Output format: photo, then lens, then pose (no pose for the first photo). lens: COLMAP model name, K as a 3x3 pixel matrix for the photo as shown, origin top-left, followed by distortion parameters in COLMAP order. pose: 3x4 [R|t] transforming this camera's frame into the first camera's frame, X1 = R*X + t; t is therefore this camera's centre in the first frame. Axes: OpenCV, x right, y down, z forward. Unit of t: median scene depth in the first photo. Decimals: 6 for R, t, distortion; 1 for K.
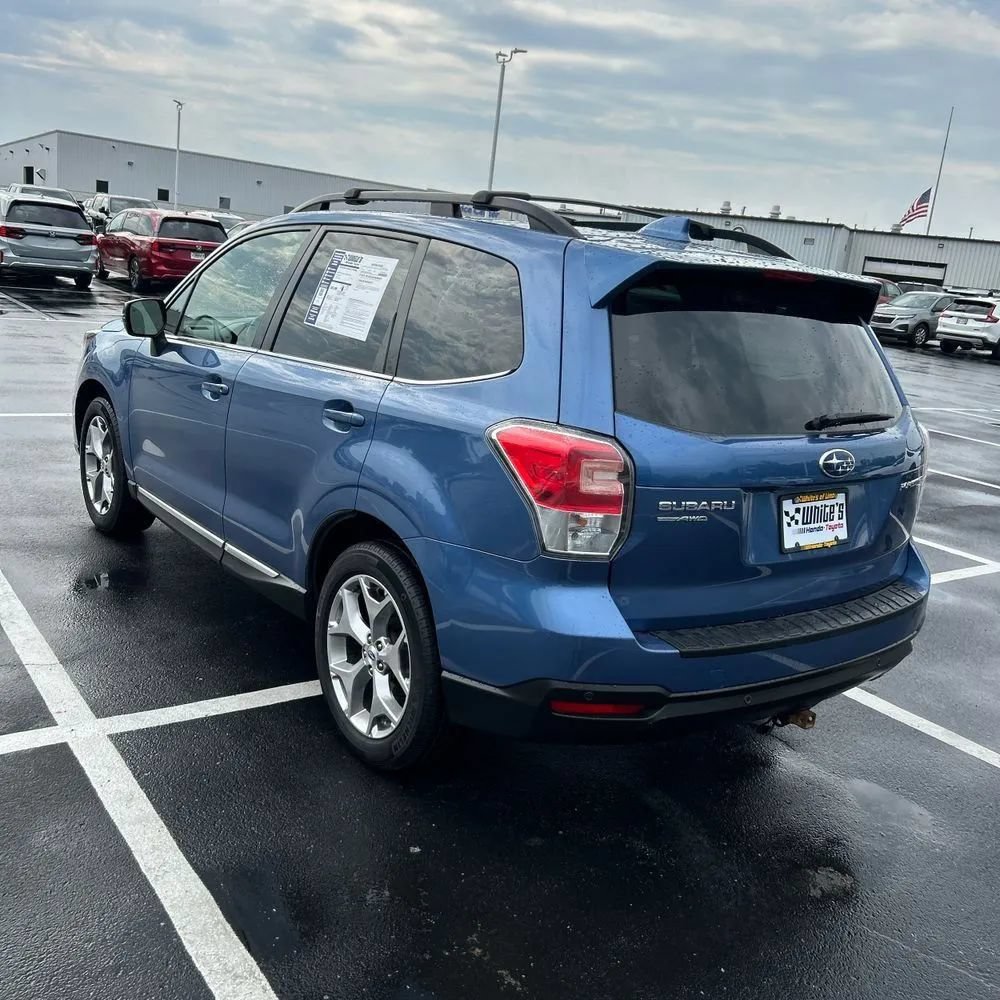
lens RADIAL K [[1004.9, 0, 521.4], [0, 1004.9, 522.9], [0, 0, 1]] dist [0.028864, -0.006669]
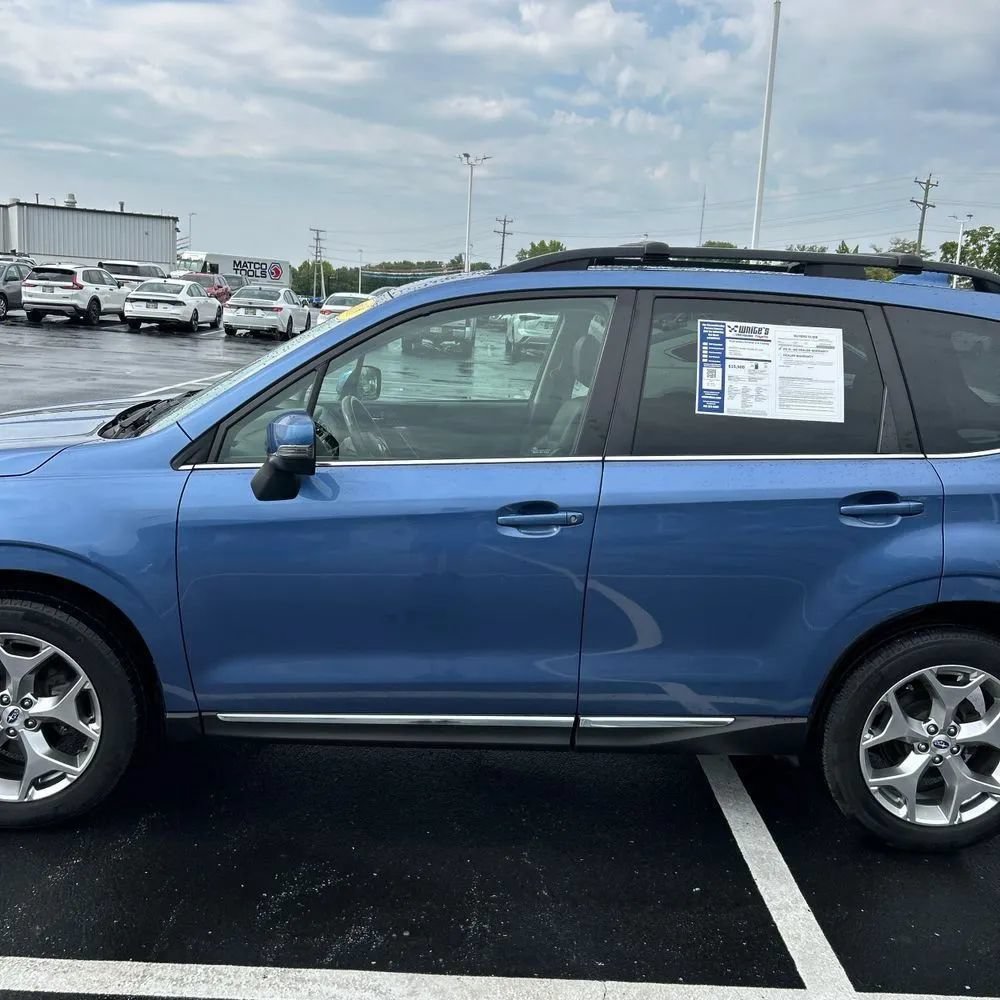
lens RADIAL K [[1003.0, 0, 489.1], [0, 1003.0, 498.4], [0, 0, 1]] dist [0.042250, -0.037251]
pose [[0.588011, -0.231904, 0.774896, -0.921439], [0.216809, 0.968150, 0.125219, -0.259161], [-0.779254, 0.094375, 0.619562, 0.609744]]
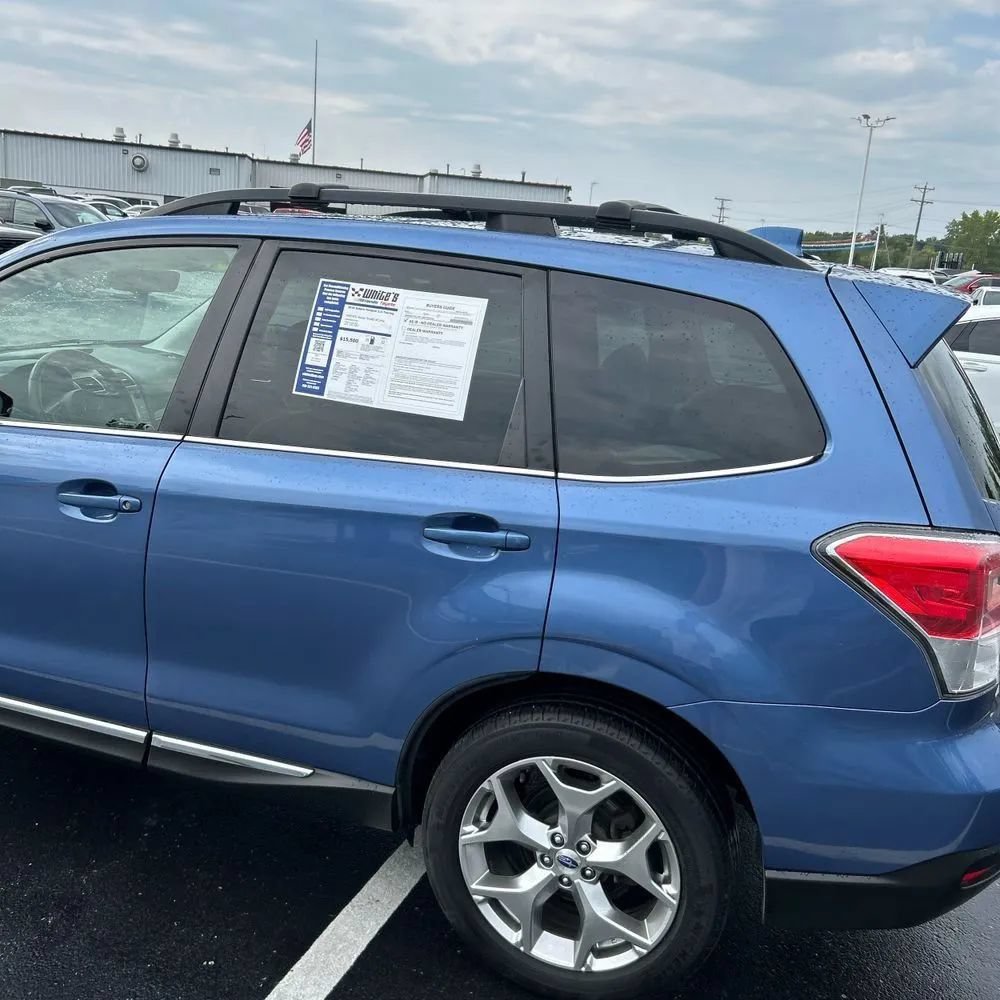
lens RADIAL K [[1005.0, 0, 489.5], [0, 1005.0, 487.7], [0, 0, 1]] dist [0.038013, -0.039190]
pose [[0.842740, -0.165927, 0.512111, -0.438495], [0.146862, 0.986091, 0.077820, -0.163146], [-0.517901, 0.009628, 0.855387, 0.352556]]
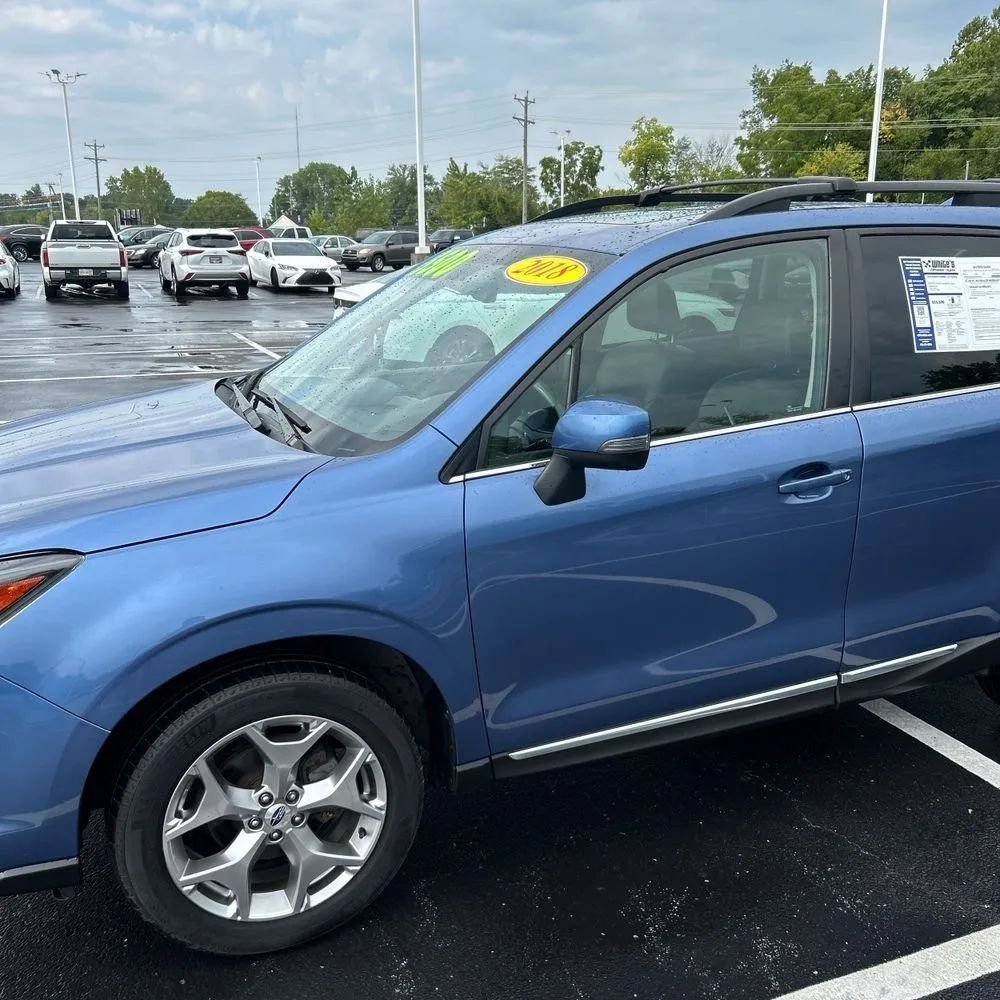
lens RADIAL K [[1005.0, 0, 489.5], [0, 1005.0, 487.7], [0, 0, 1]] dist [0.038013, -0.039190]
pose [[0.250332, -0.341096, 0.906083, -1.034021], [0.276569, 0.922078, 0.270707, -0.397001], [-0.927816, 0.182828, 0.325163, 1.032163]]
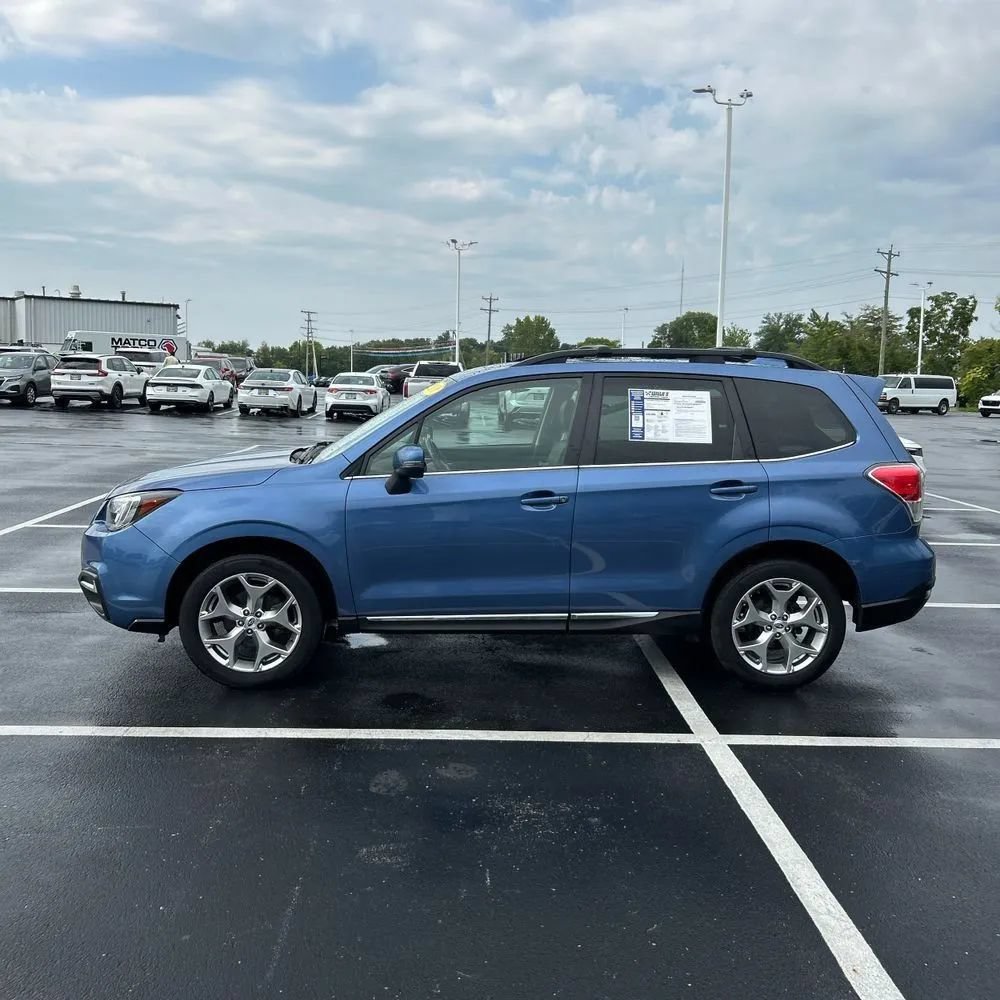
lens RADIAL K [[1003.0, 0, 489.1], [0, 1003.0, 498.4], [0, 0, 1]] dist [0.042250, -0.037251]
pose [[0.573587, -0.193875, 0.795871, -1.444680], [0.245429, 0.967628, 0.058834, -0.242752], [-0.781513, 0.161583, 0.602601, 0.286411]]
